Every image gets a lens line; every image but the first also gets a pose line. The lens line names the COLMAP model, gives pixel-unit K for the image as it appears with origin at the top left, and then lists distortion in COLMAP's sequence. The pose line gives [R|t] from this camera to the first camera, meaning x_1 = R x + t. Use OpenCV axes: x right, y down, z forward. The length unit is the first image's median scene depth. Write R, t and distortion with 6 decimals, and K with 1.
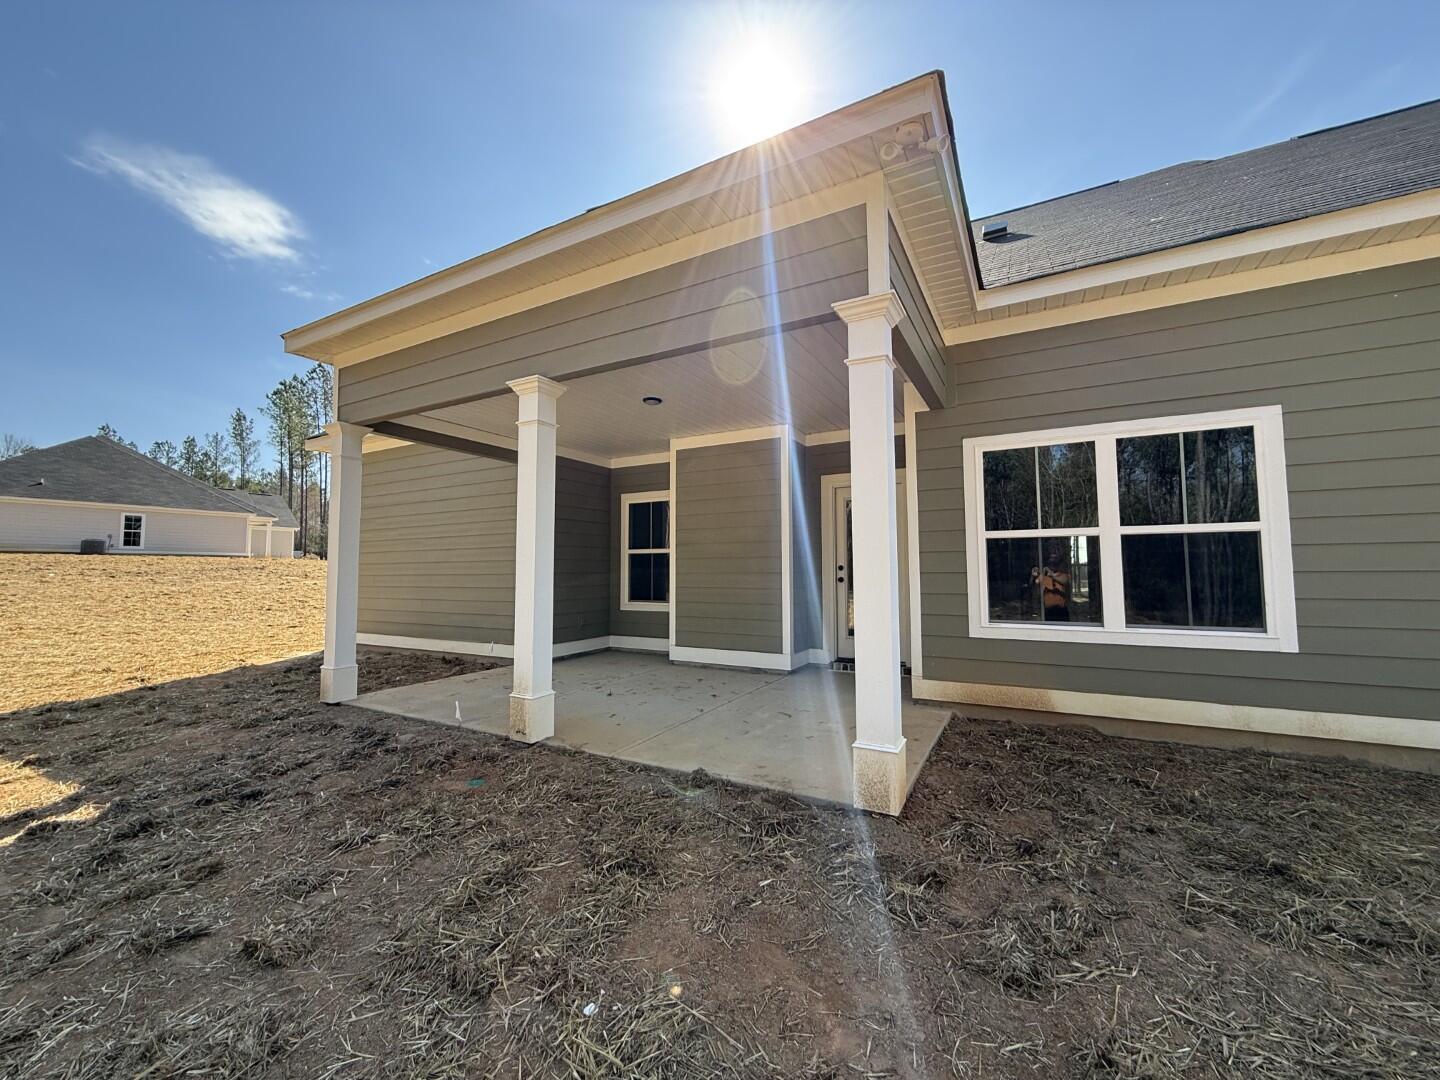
lens RADIAL K [[573.2, 0, 712.4], [0, 573.2, 536.3], [0, 0, 1]] dist [-0.001771, 0.000413]
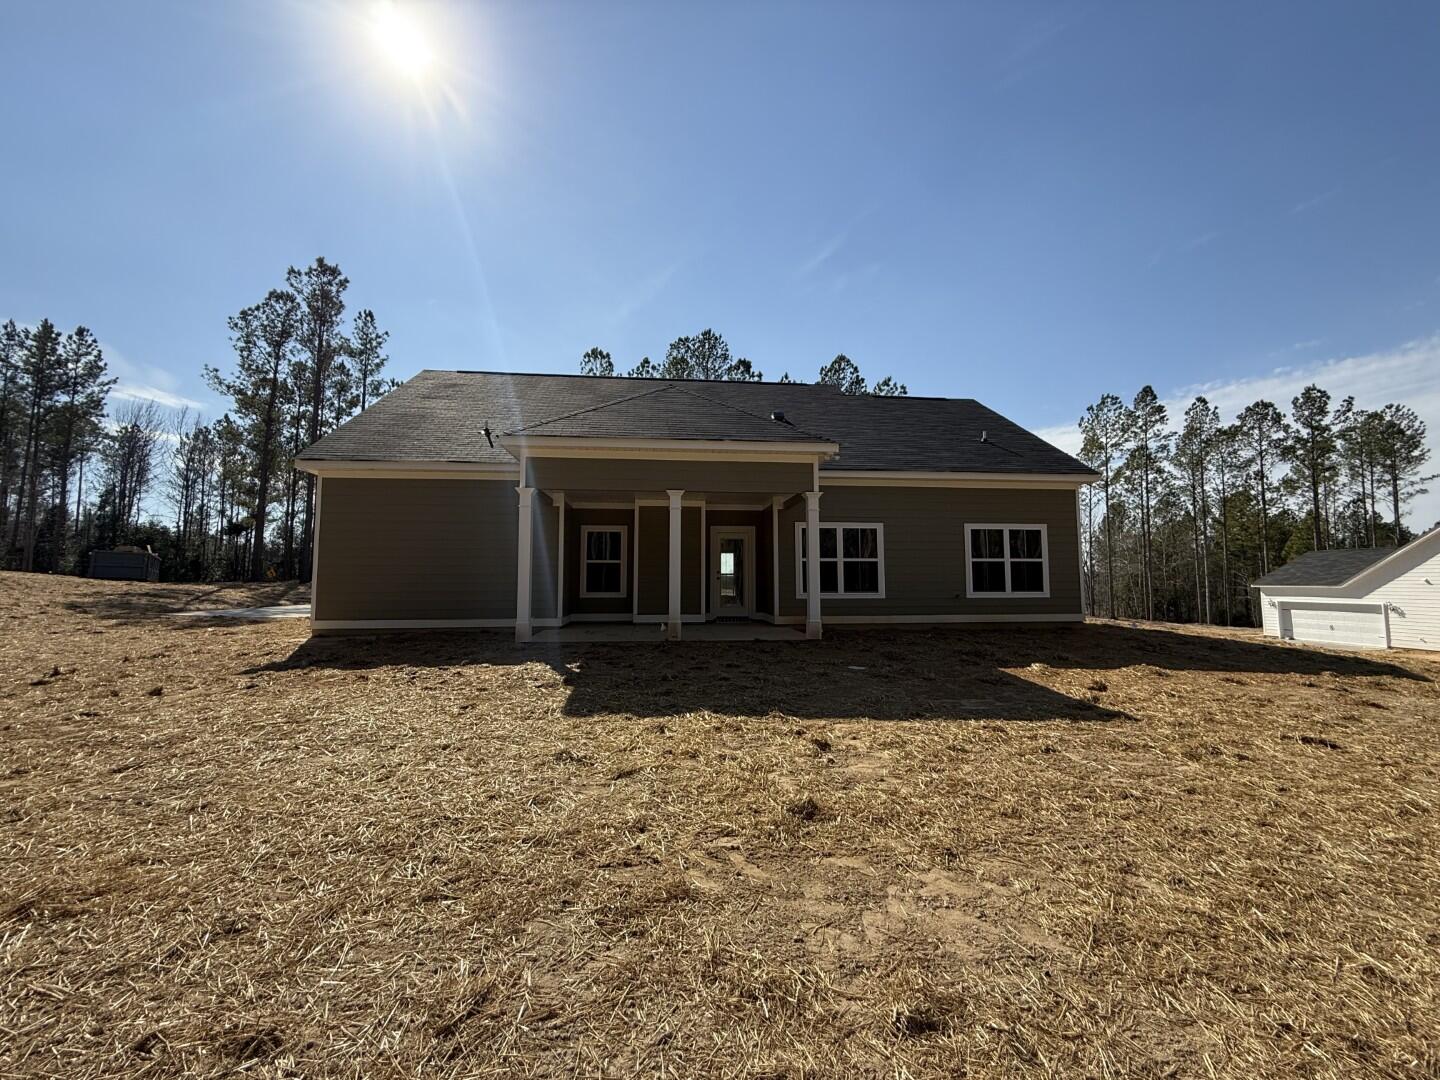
lens RADIAL K [[573.2, 0, 715.5], [0, 573.2, 540.1], [0, 0, 1]] dist [-0.001771, 0.000413]
pose [[0.816431, 0.045151, 0.575676, -1.380023], [-0.037423, 0.998980, -0.025278, -0.012422], [-0.576230, -0.000906, 0.817287, -0.928388]]
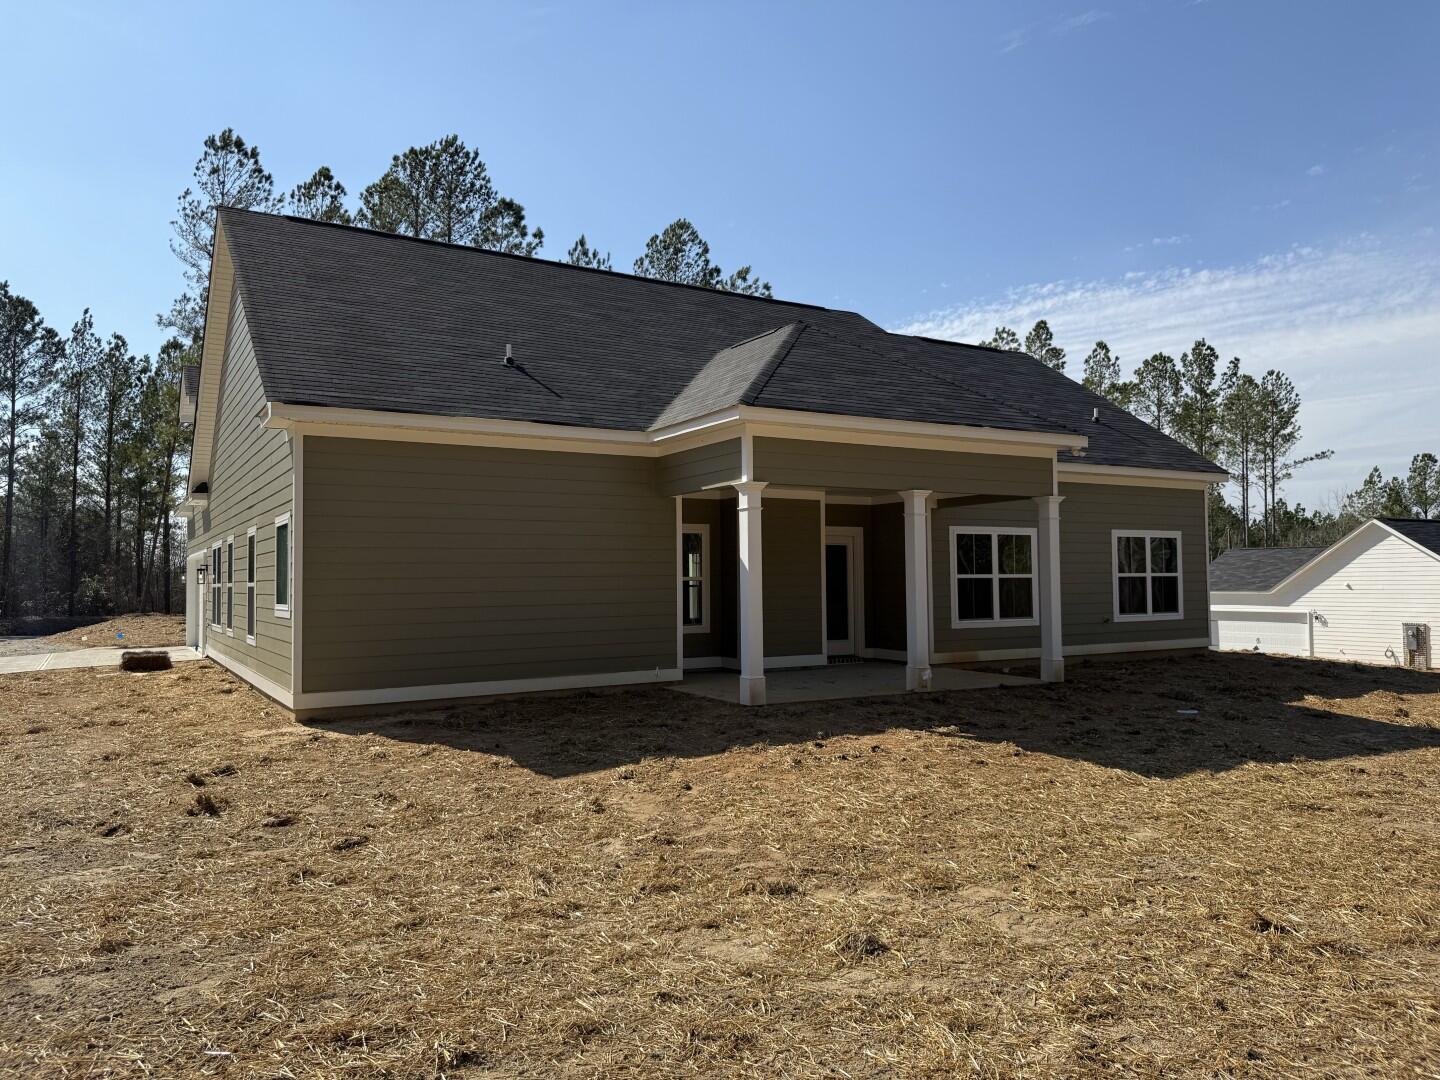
lens RADIAL K [[994.7, 0, 731.1], [0, 994.7, 539.3], [0, 0, 1]] dist [0.055502, -0.023961]
pose [[0.493863, 0.034971, 0.868836, -2.887647], [-0.048835, 0.998729, -0.012441, -0.049087], [-0.868167, -0.036286, 0.494943, -0.009129]]
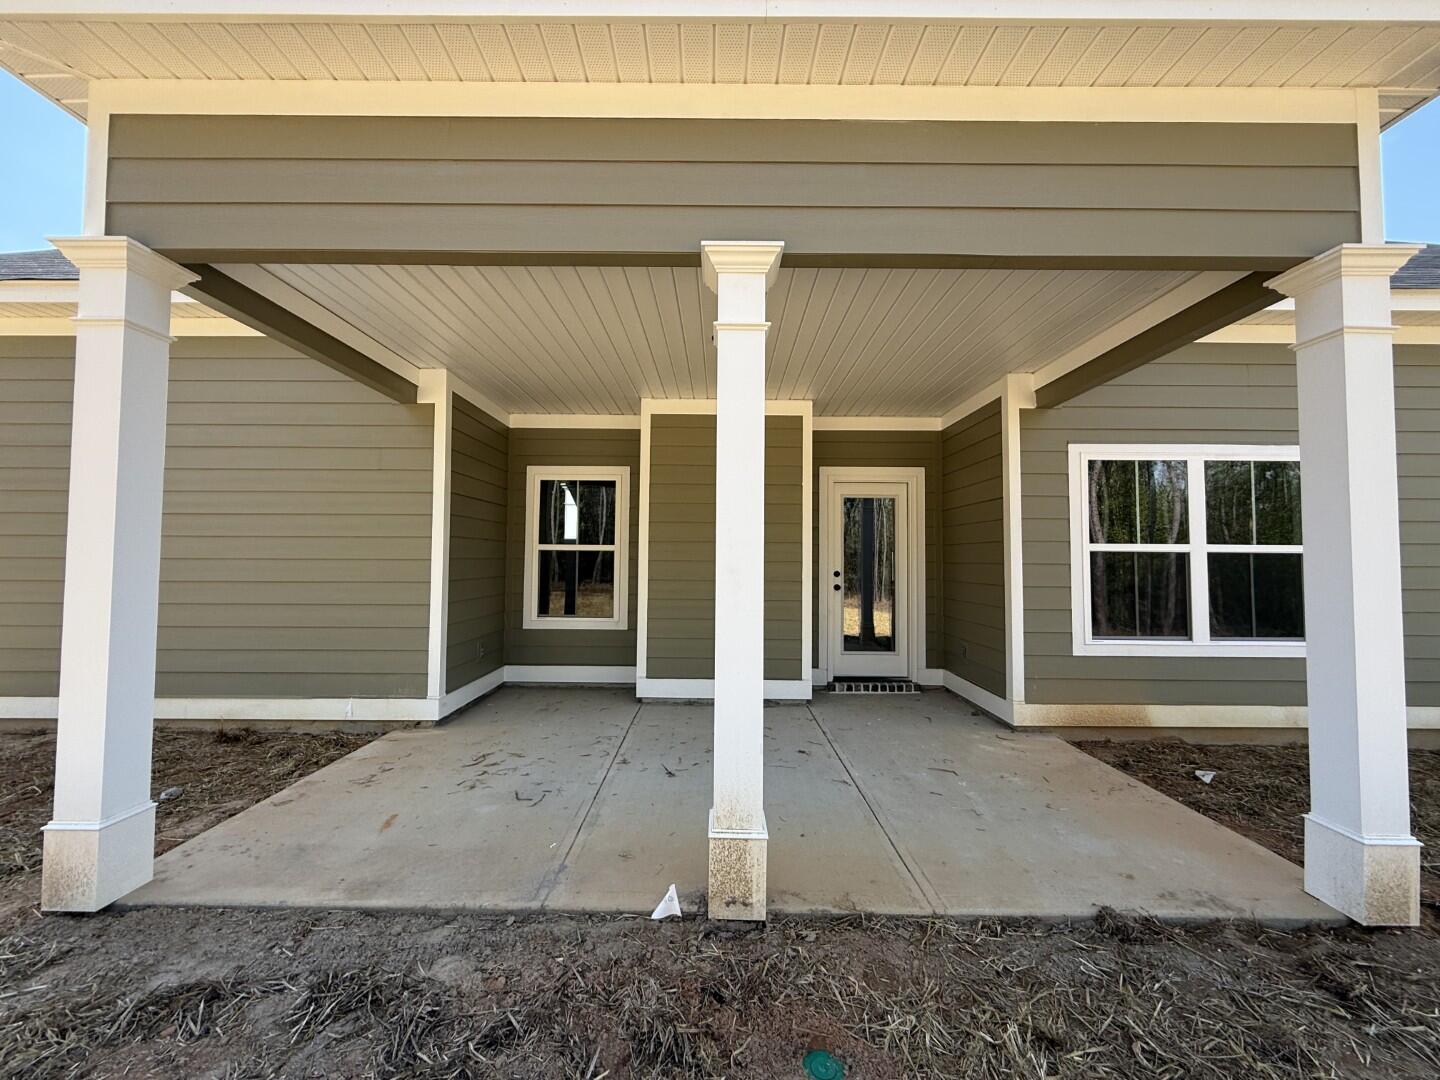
lens RADIAL K [[573.2, 0, 714.2], [0, 573.2, 535.6], [0, 0, 1]] dist [-0.001771, 0.000413]
pose [[0.874981, 0.033209, 0.483018, -0.534571], [-0.041790, 0.999102, 0.007011, -0.002885], [-0.482351, -0.026320, 0.875583, 0.472053]]
